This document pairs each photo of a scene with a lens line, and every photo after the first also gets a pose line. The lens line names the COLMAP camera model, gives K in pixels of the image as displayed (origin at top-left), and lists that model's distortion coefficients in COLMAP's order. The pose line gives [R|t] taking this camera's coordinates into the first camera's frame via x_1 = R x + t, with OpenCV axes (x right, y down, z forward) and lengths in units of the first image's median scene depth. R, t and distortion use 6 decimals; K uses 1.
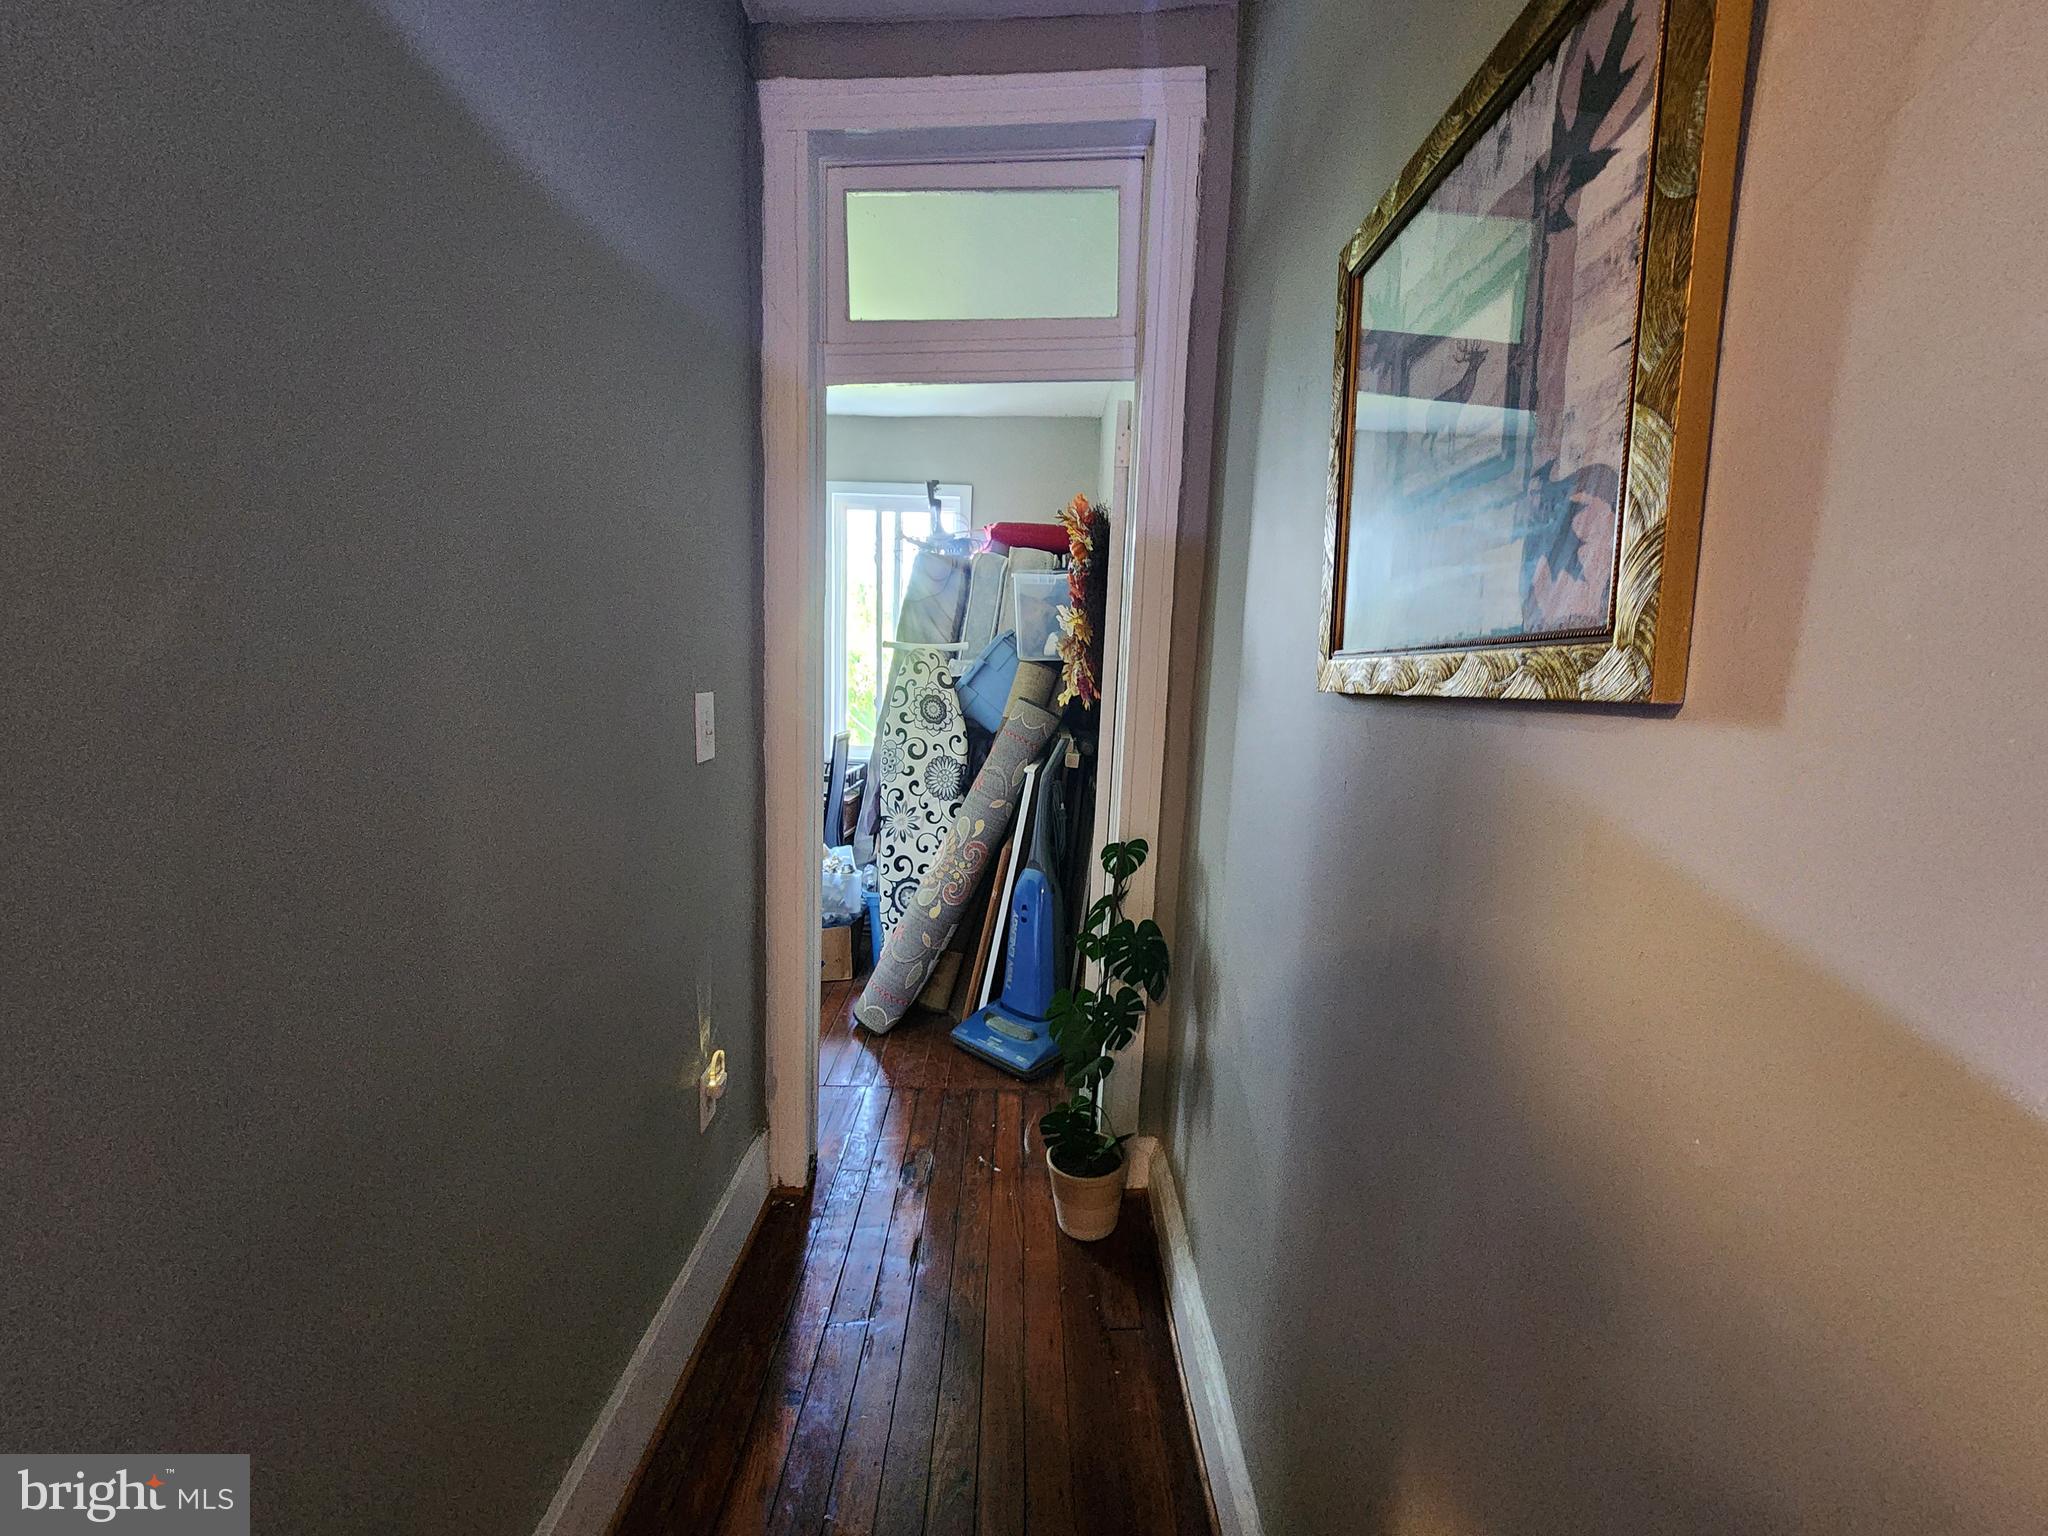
lens RADIAL K [[822.1, 0, 1027.3], [0, 822.1, 781.2], [0, 0, 1]] dist [0.001569, 0.000205]
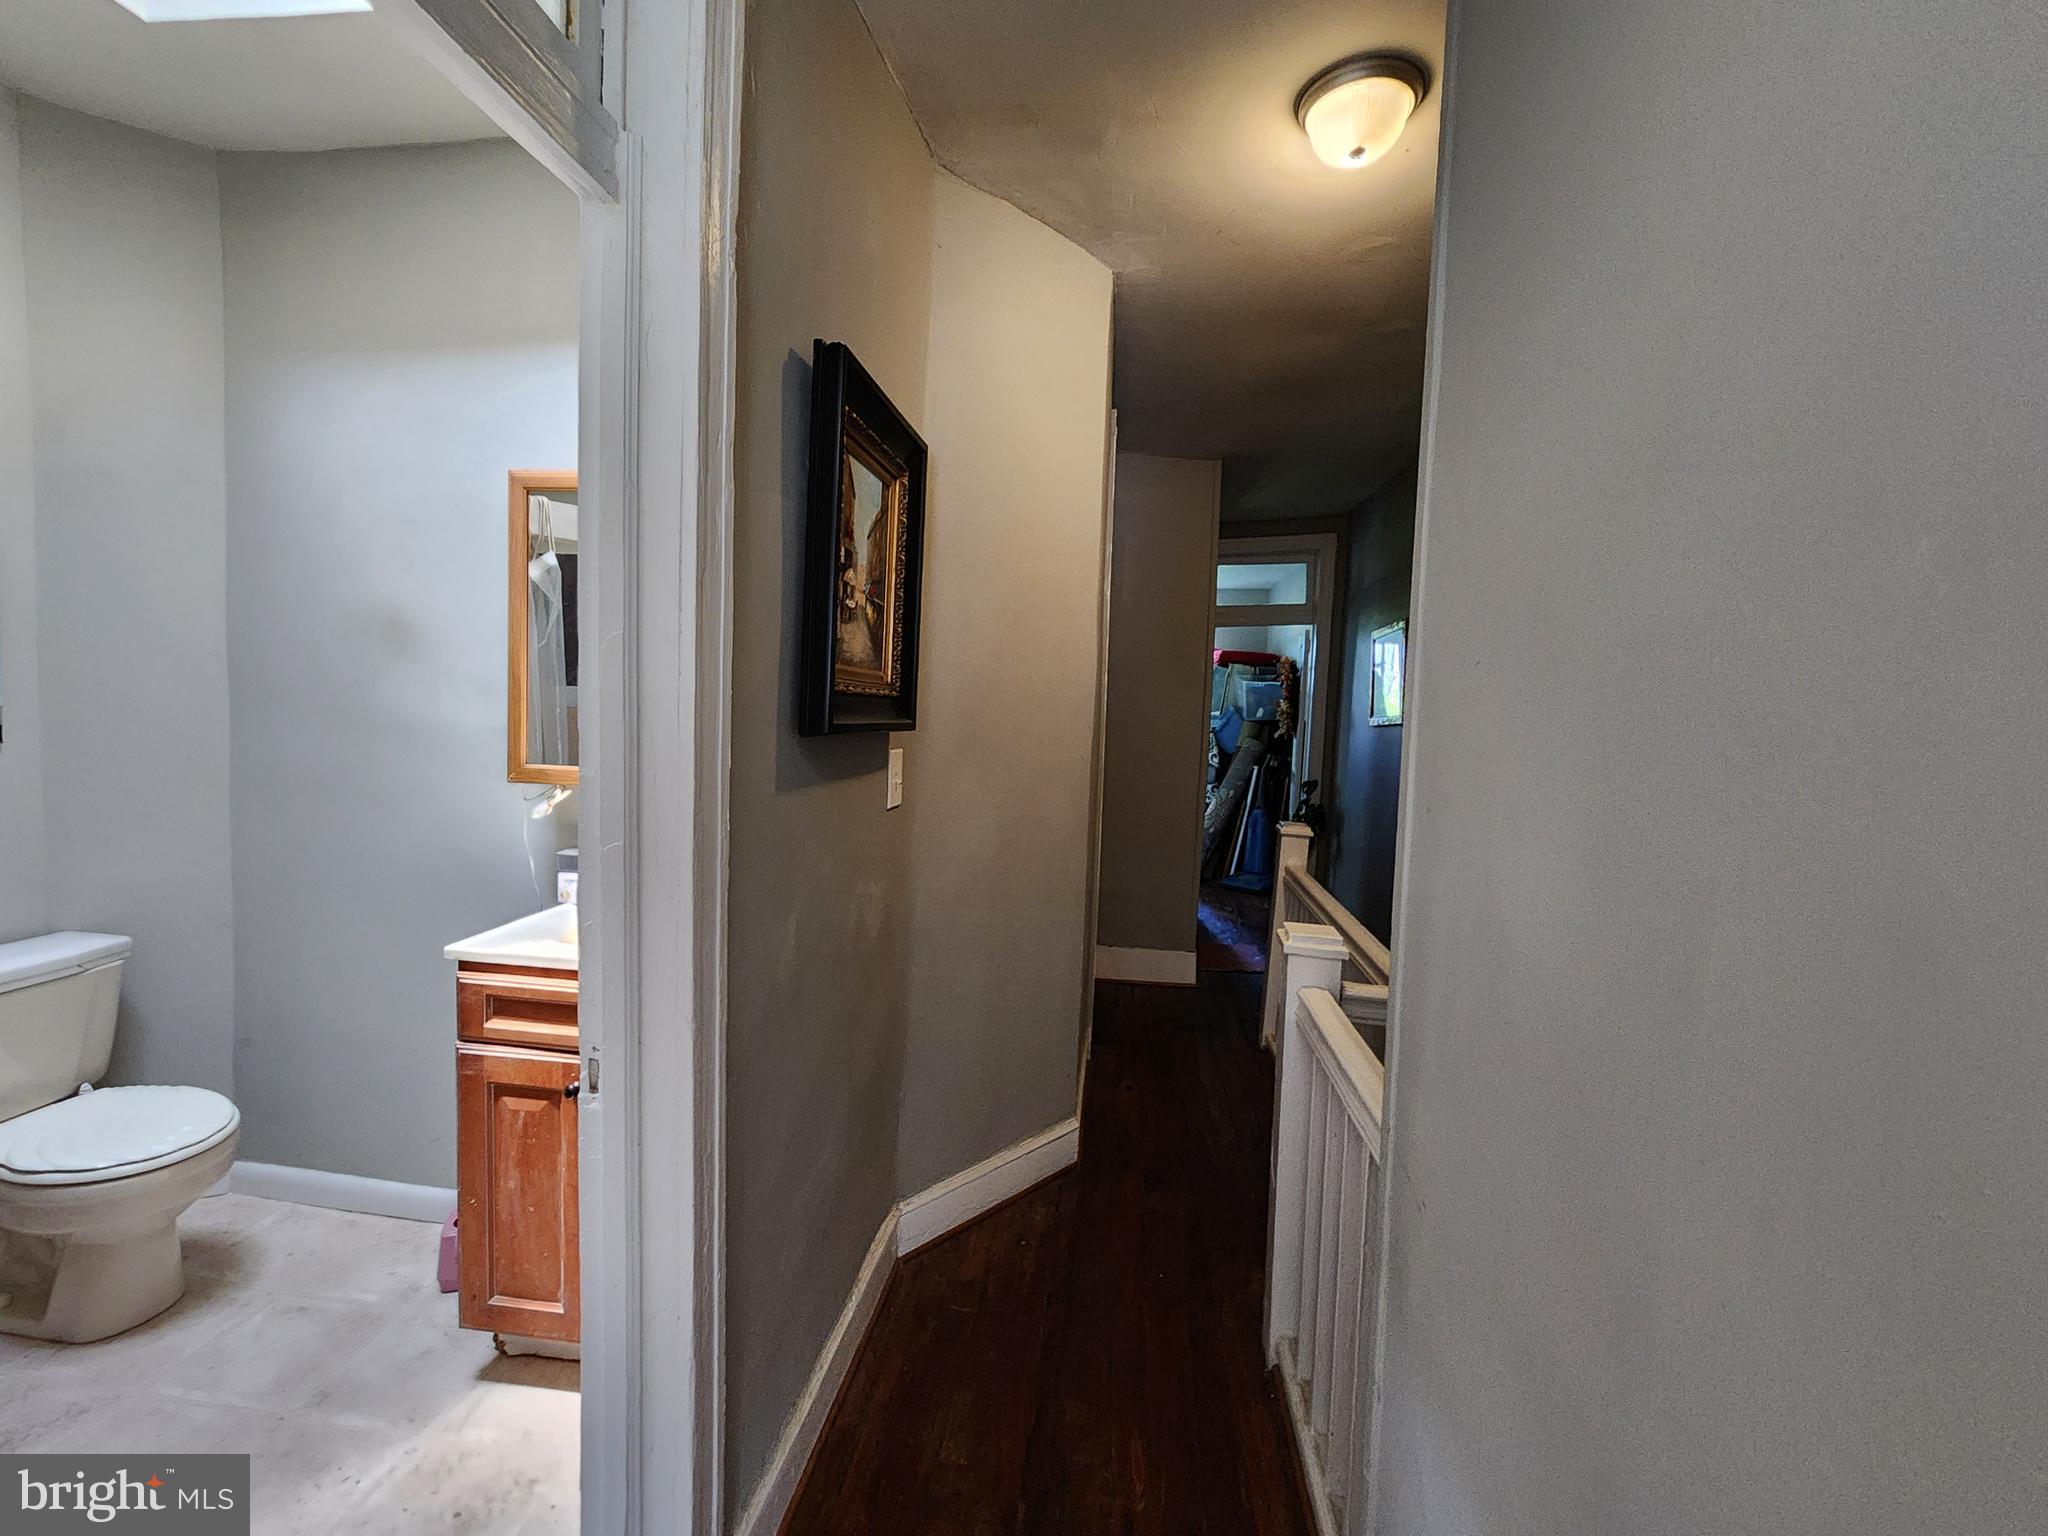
lens RADIAL K [[822.1, 0, 1027.3], [0, 822.1, 781.2], [0, 0, 1]] dist [0.001569, 0.000205]
pose [[0.992099, 0.009479, -0.125100, -0.304677], [-0.018950, 0.997023, -0.074738, 0.185668], [0.124020, 0.076518, 0.989325, -1.198762]]
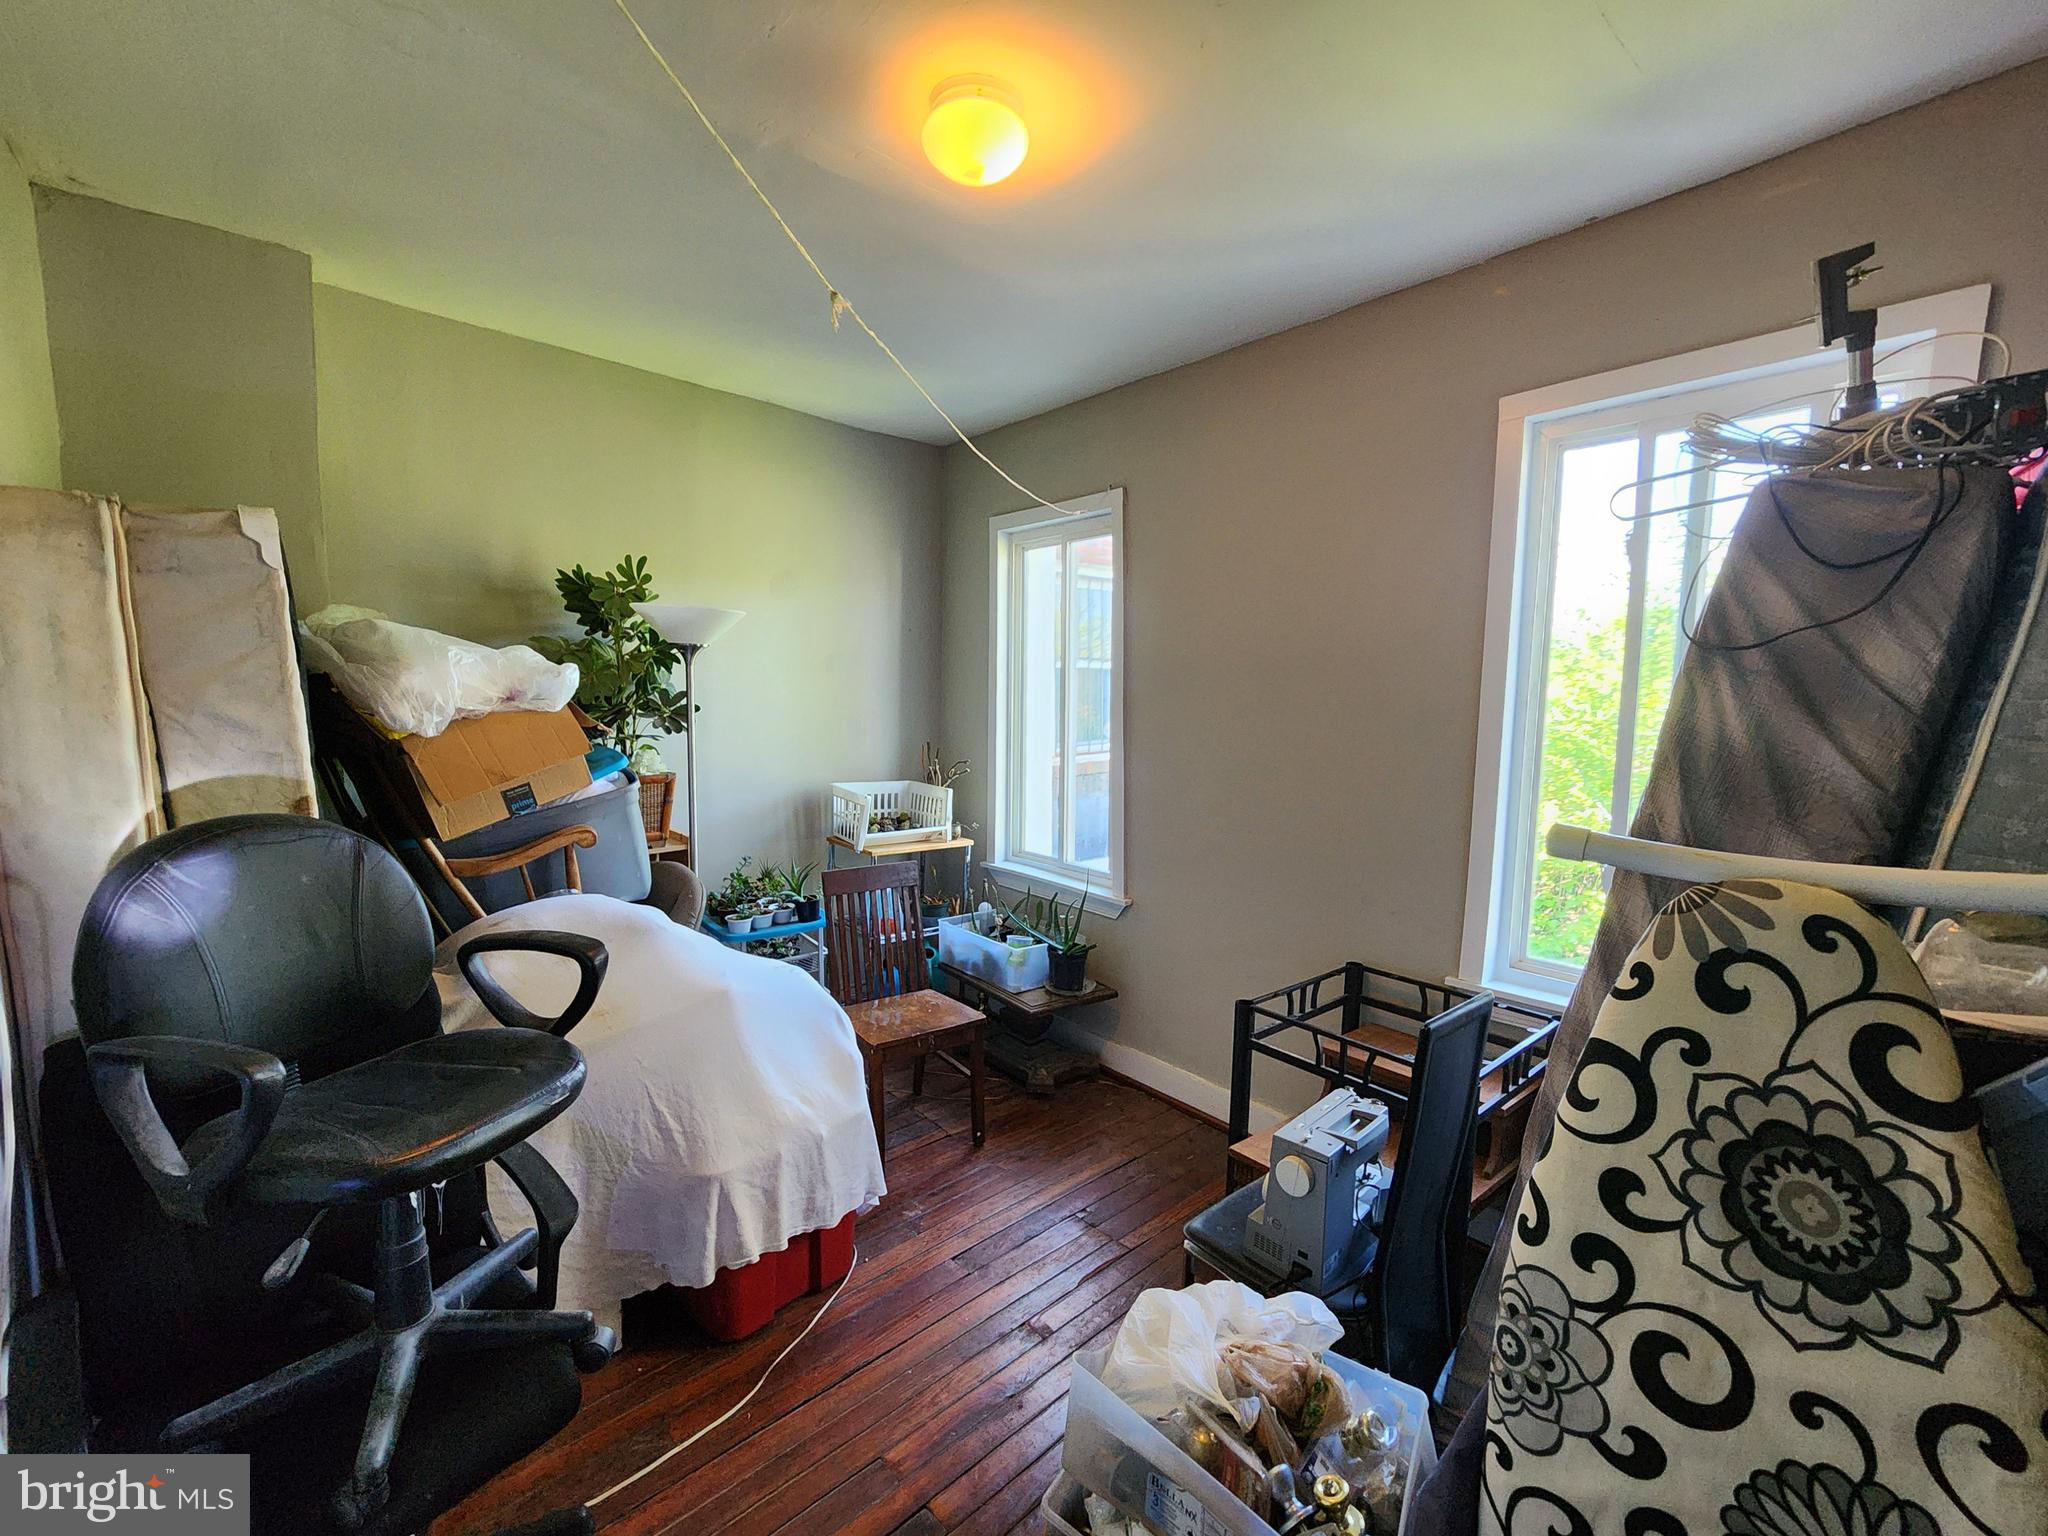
lens RADIAL K [[822.1, 0, 1027.3], [0, 822.1, 781.2], [0, 0, 1]] dist [0.001569, 0.000205]
pose [[0.667389, 0.054111, -0.742741, -0.098960], [-0.091516, 0.995756, -0.009687, -0.170100], [0.739065, 0.074438, 0.669509, 0.726494]]
